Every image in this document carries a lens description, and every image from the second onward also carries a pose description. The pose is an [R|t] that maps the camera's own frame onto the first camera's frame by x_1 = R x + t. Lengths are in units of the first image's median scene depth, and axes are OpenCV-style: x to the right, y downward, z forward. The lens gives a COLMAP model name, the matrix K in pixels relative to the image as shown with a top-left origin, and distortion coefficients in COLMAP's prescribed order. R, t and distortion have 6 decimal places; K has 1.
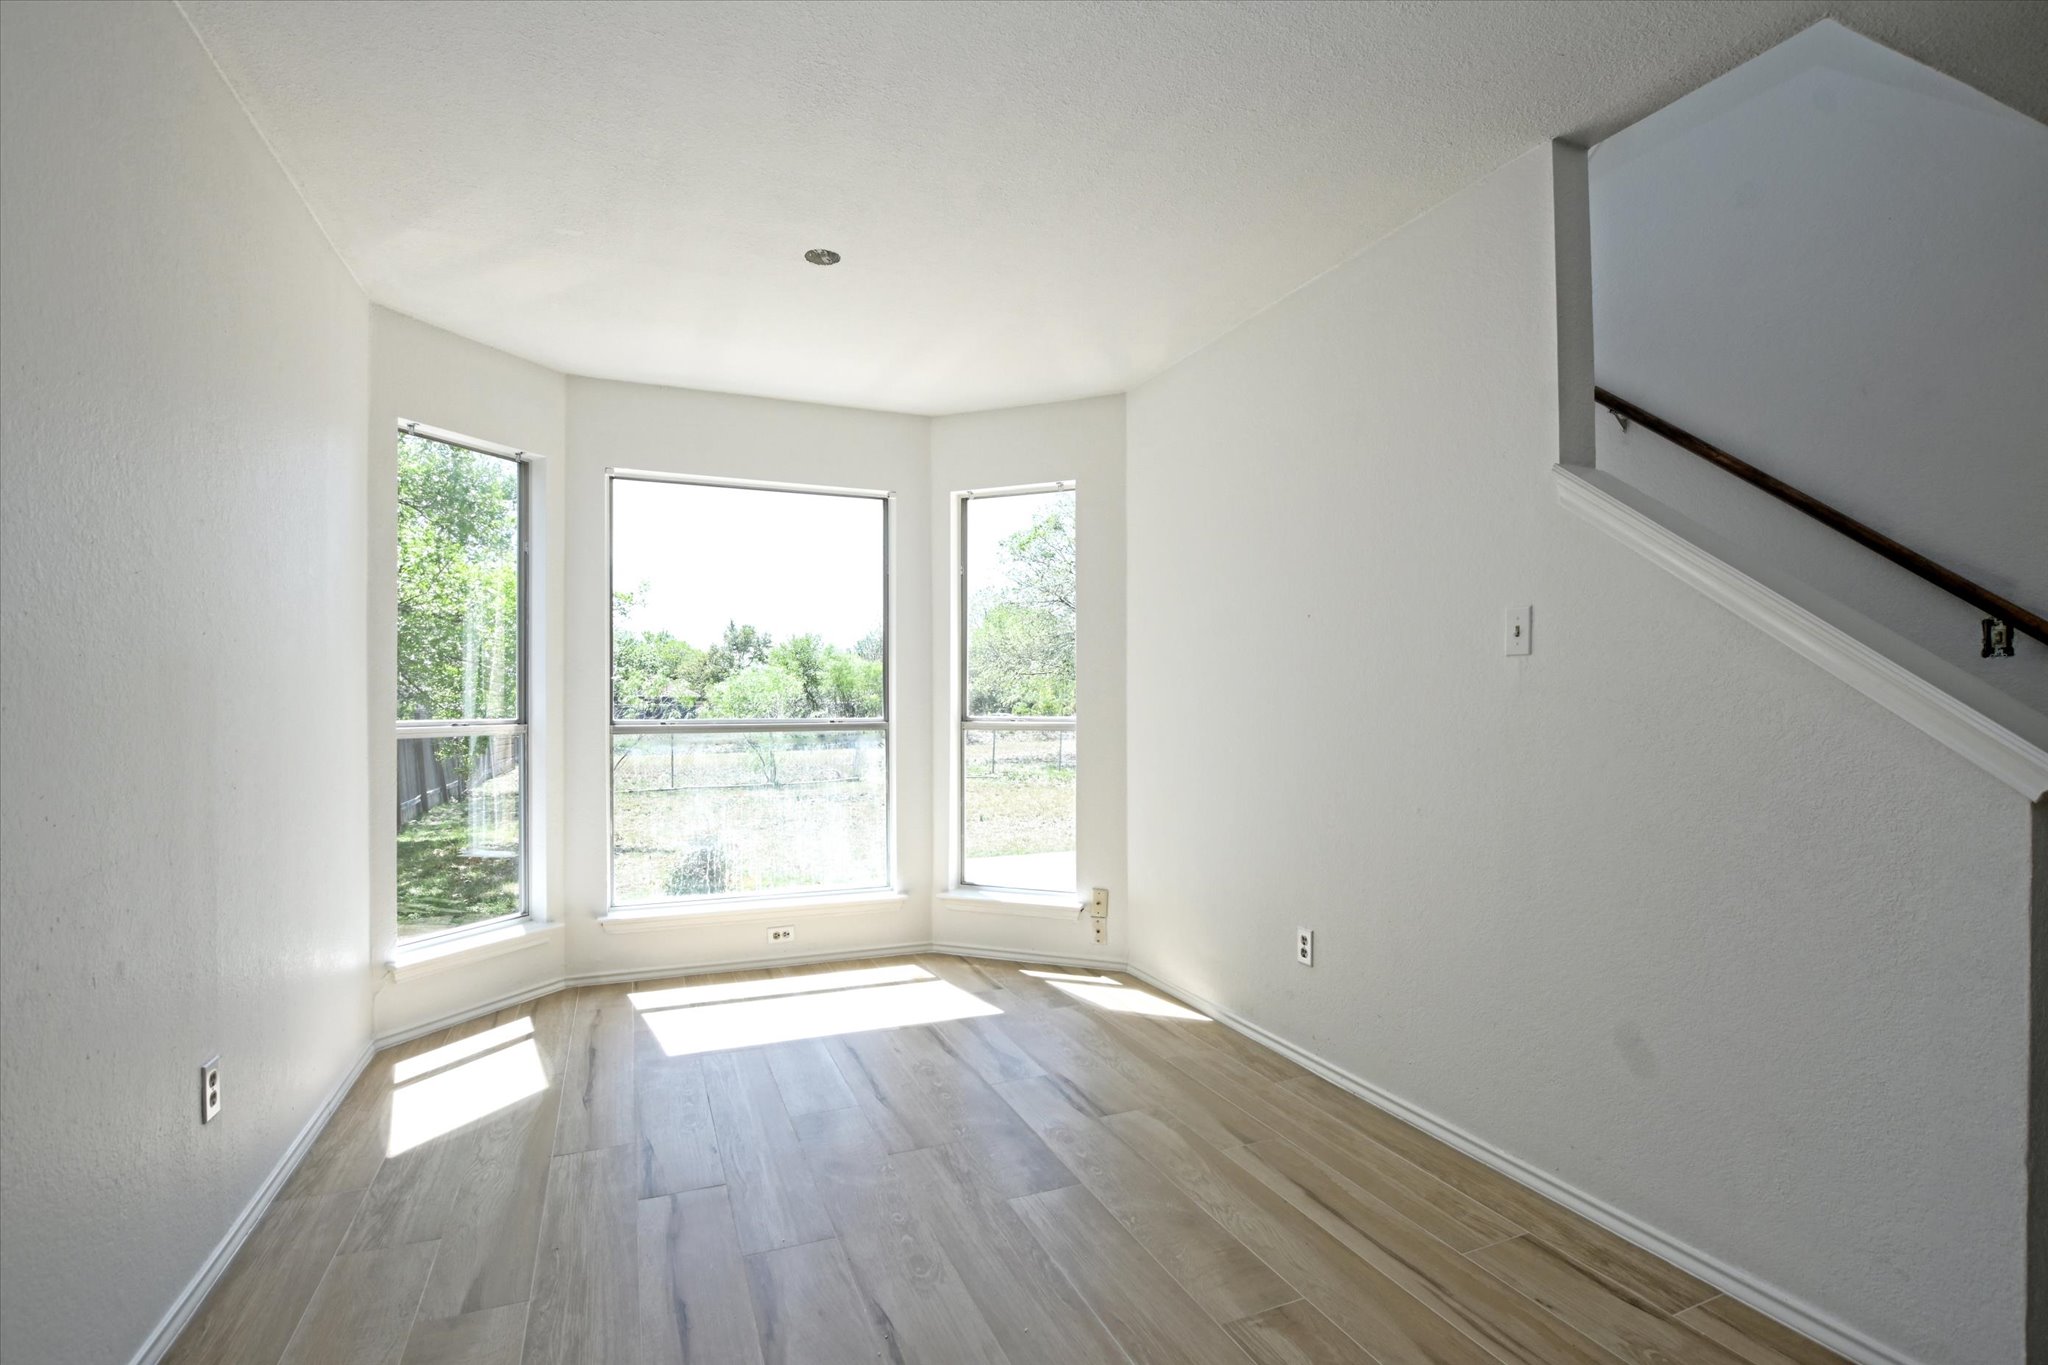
lens RADIAL K [[964.2, 0, 1024.5], [0, 964.2, 692.8], [0, 0, 1]] dist [-0.025846, 0.000318]
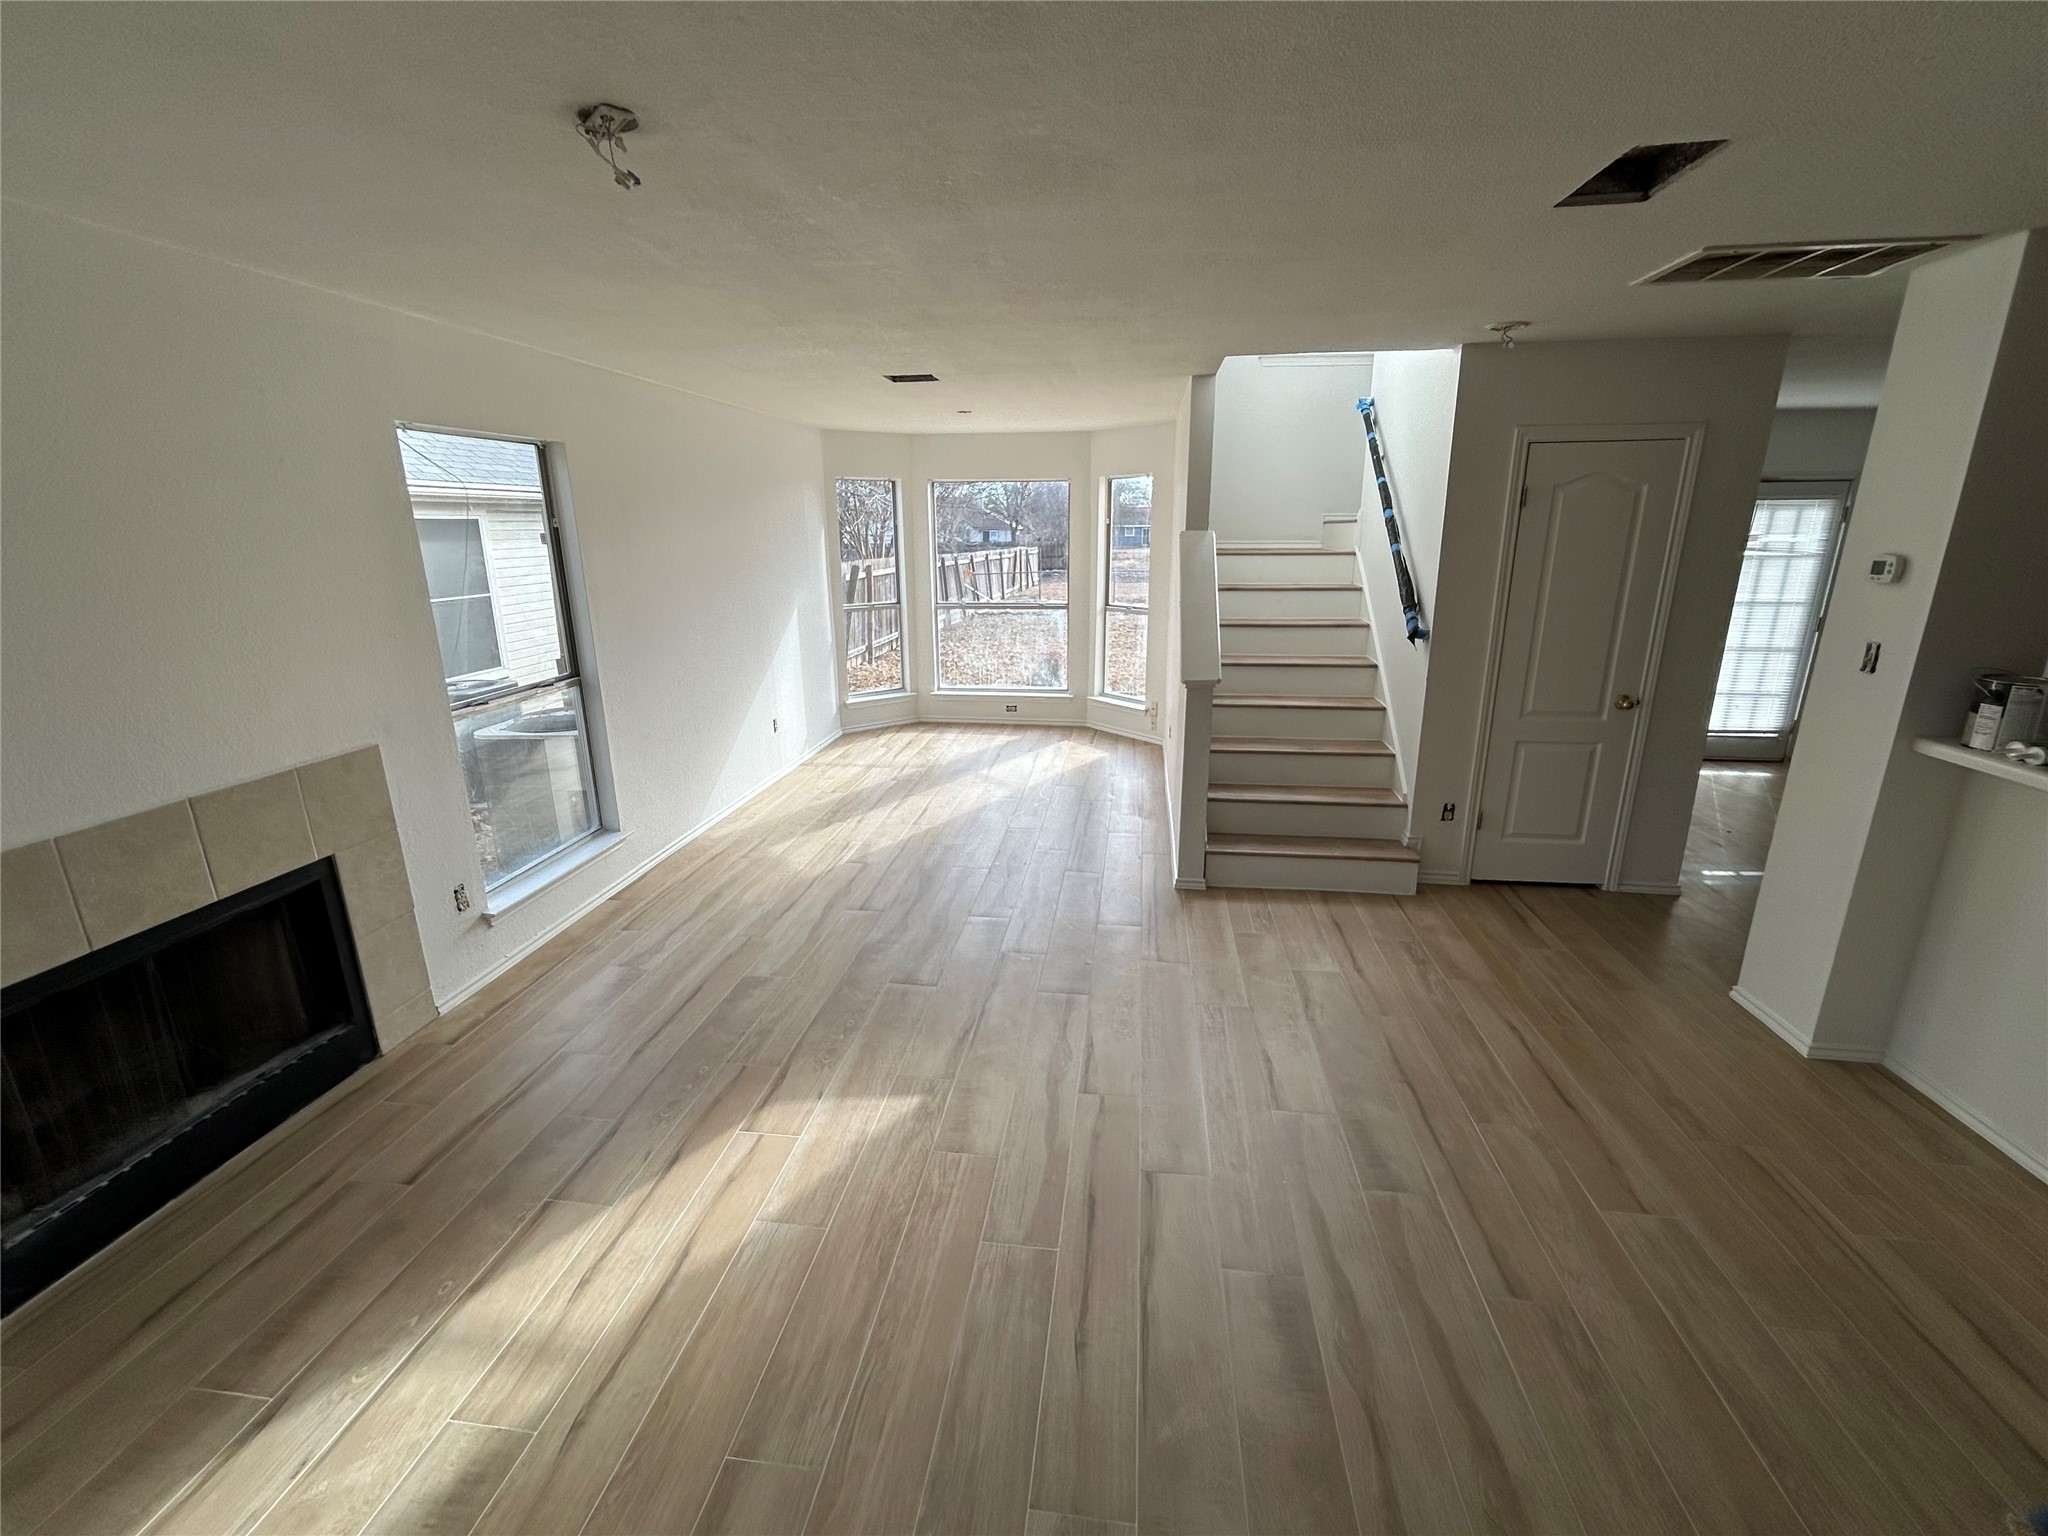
lens RADIAL K [[861.7, 0, 1018.2], [0, 861.7, 764.2], [0, 0, 1]] dist [0.000936, 0.000075]
pose [[0.863973, 0.130940, -0.486215, 0.655075], [0.007245, 0.962265, 0.272016, -0.134477], [0.503486, -0.238537, 0.830423, -0.546640]]
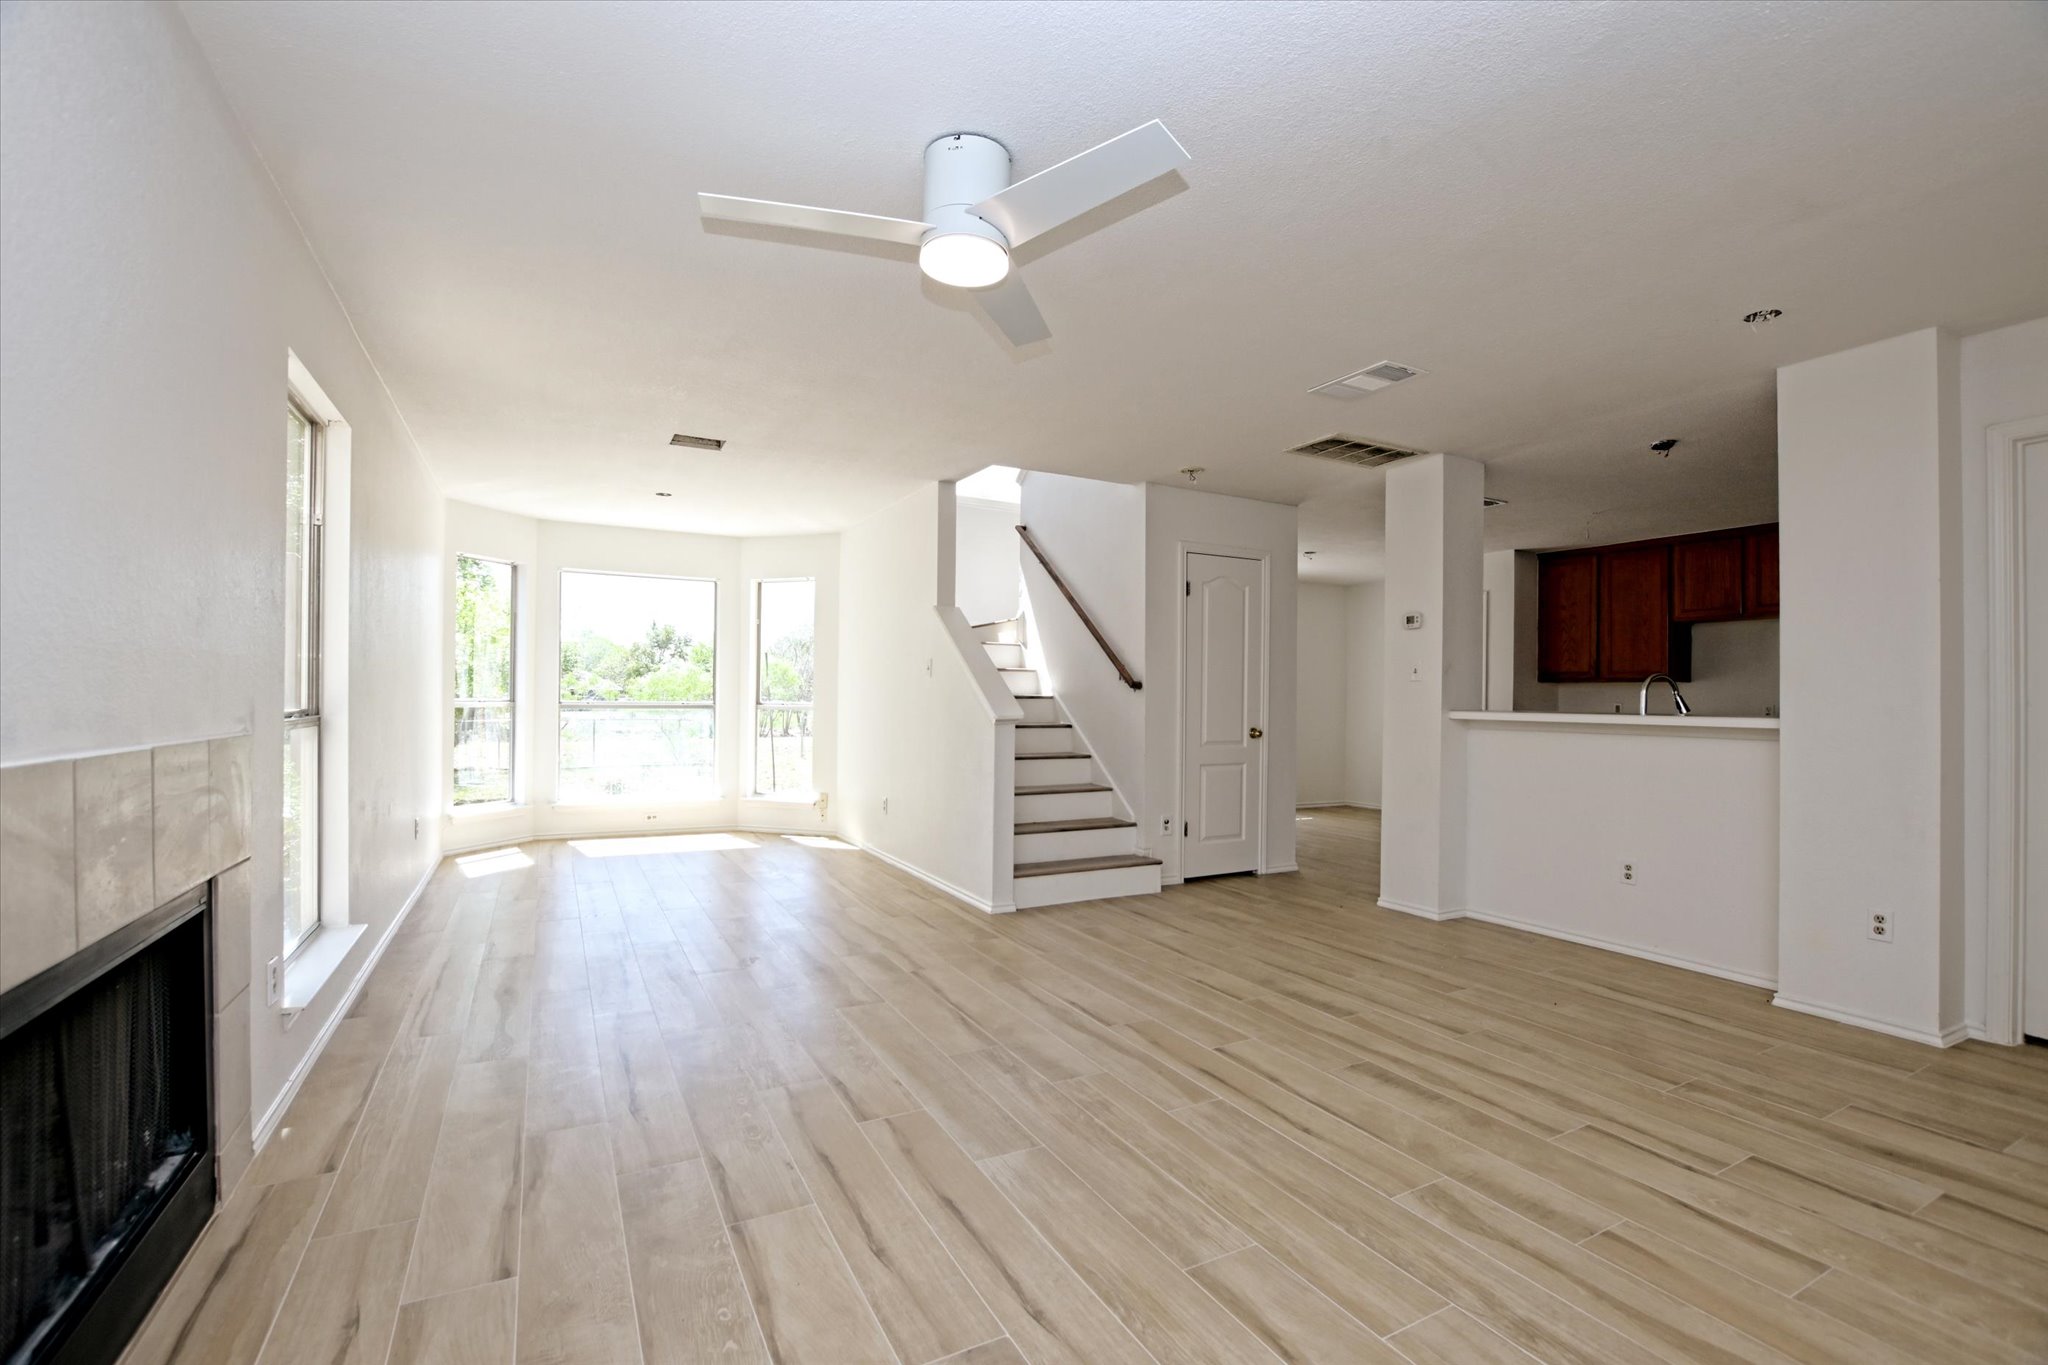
lens RADIAL K [[902.1, 0, 1027.2], [0, 902.1, 697.4], [0, 0, 1]] dist [-0.035129, 0.005883]
pose [[0.995118, 0.014455, 0.097625, 0.285870], [-0.015069, 0.999871, 0.005560, -0.001851], [-0.097532, -0.007004, 0.995208, -0.766314]]
